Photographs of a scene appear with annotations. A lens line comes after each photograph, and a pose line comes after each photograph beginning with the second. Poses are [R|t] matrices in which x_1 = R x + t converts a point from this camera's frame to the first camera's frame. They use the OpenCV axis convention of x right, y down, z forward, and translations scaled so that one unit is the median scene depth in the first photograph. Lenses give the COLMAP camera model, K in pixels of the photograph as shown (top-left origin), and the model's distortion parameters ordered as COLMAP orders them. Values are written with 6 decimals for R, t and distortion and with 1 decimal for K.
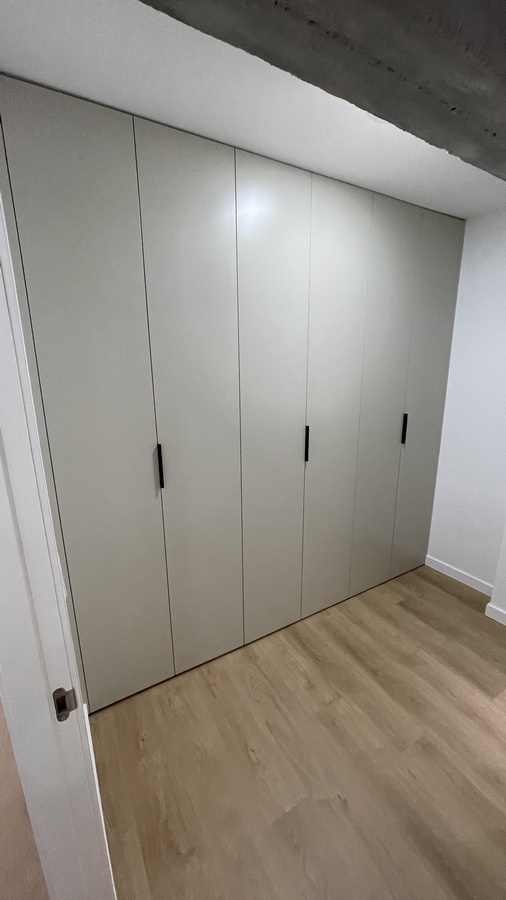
lens RADIAL K [[355.7, 0, 253.5], [0, 355.7, 453.5], [0, 0, 1]] dist [-0.008047, -0.001355]
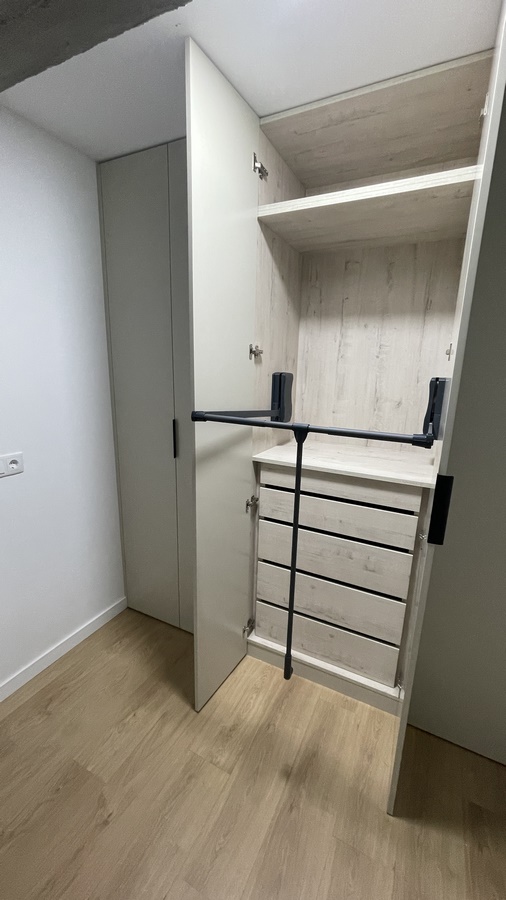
lens RADIAL K [[355.7, 0, 253.8], [0, 355.7, 447.6], [0, 0, 1]] dist [-0.008047, -0.001355]
pose [[0.546740, 0.212606, -0.809860, 0.825501], [-0.231359, 0.967929, 0.097911, -0.115984], [0.804704, 0.133837, 0.578394, 0.531336]]
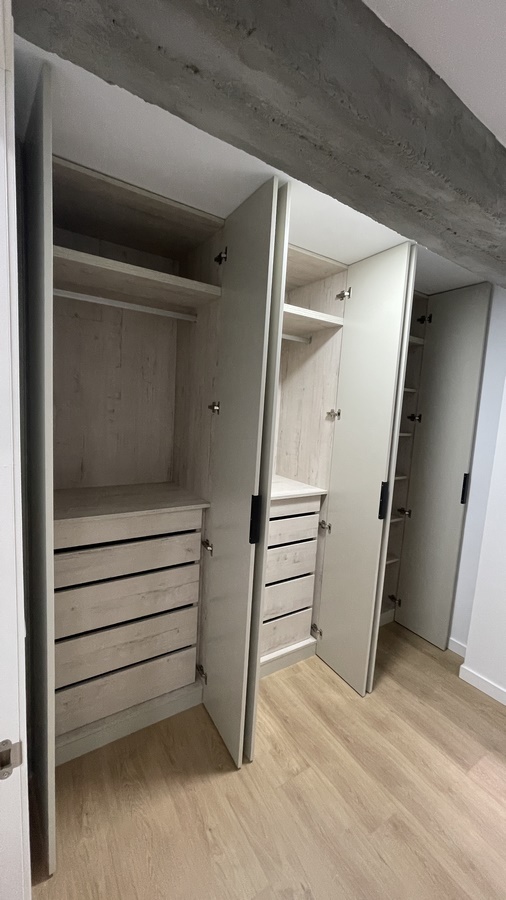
lens RADIAL K [[355.7, 0, 253.1], [0, 355.7, 446.6], [0, 0, 1]] dist [-0.008047, -0.001355]
pose [[0.997010, 0.061508, 0.046775, 0.005419], [-0.054233, 0.988171, -0.143444, -0.001789], [-0.055045, 0.140478, 0.988552, -0.029054]]
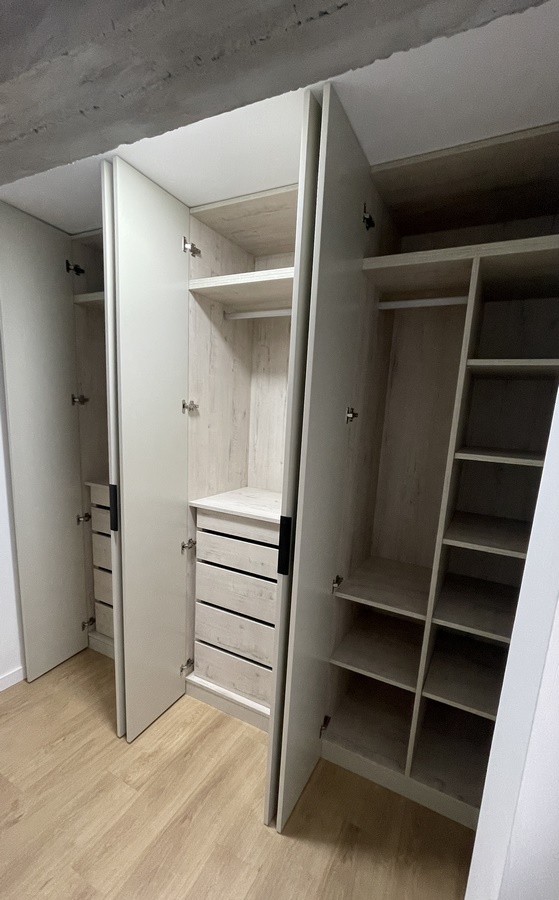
lens RADIAL K [[398.2, 0, 275.8], [0, 398.2, 483.9], [0, 0, 1]] dist [-0.009197, 0.001880]
pose [[0.523999, 0.192512, -0.829677, 1.172853], [-0.258926, 0.964022, 0.060154, -0.191485], [0.811408, 0.183304, 0.554993, 0.652430]]
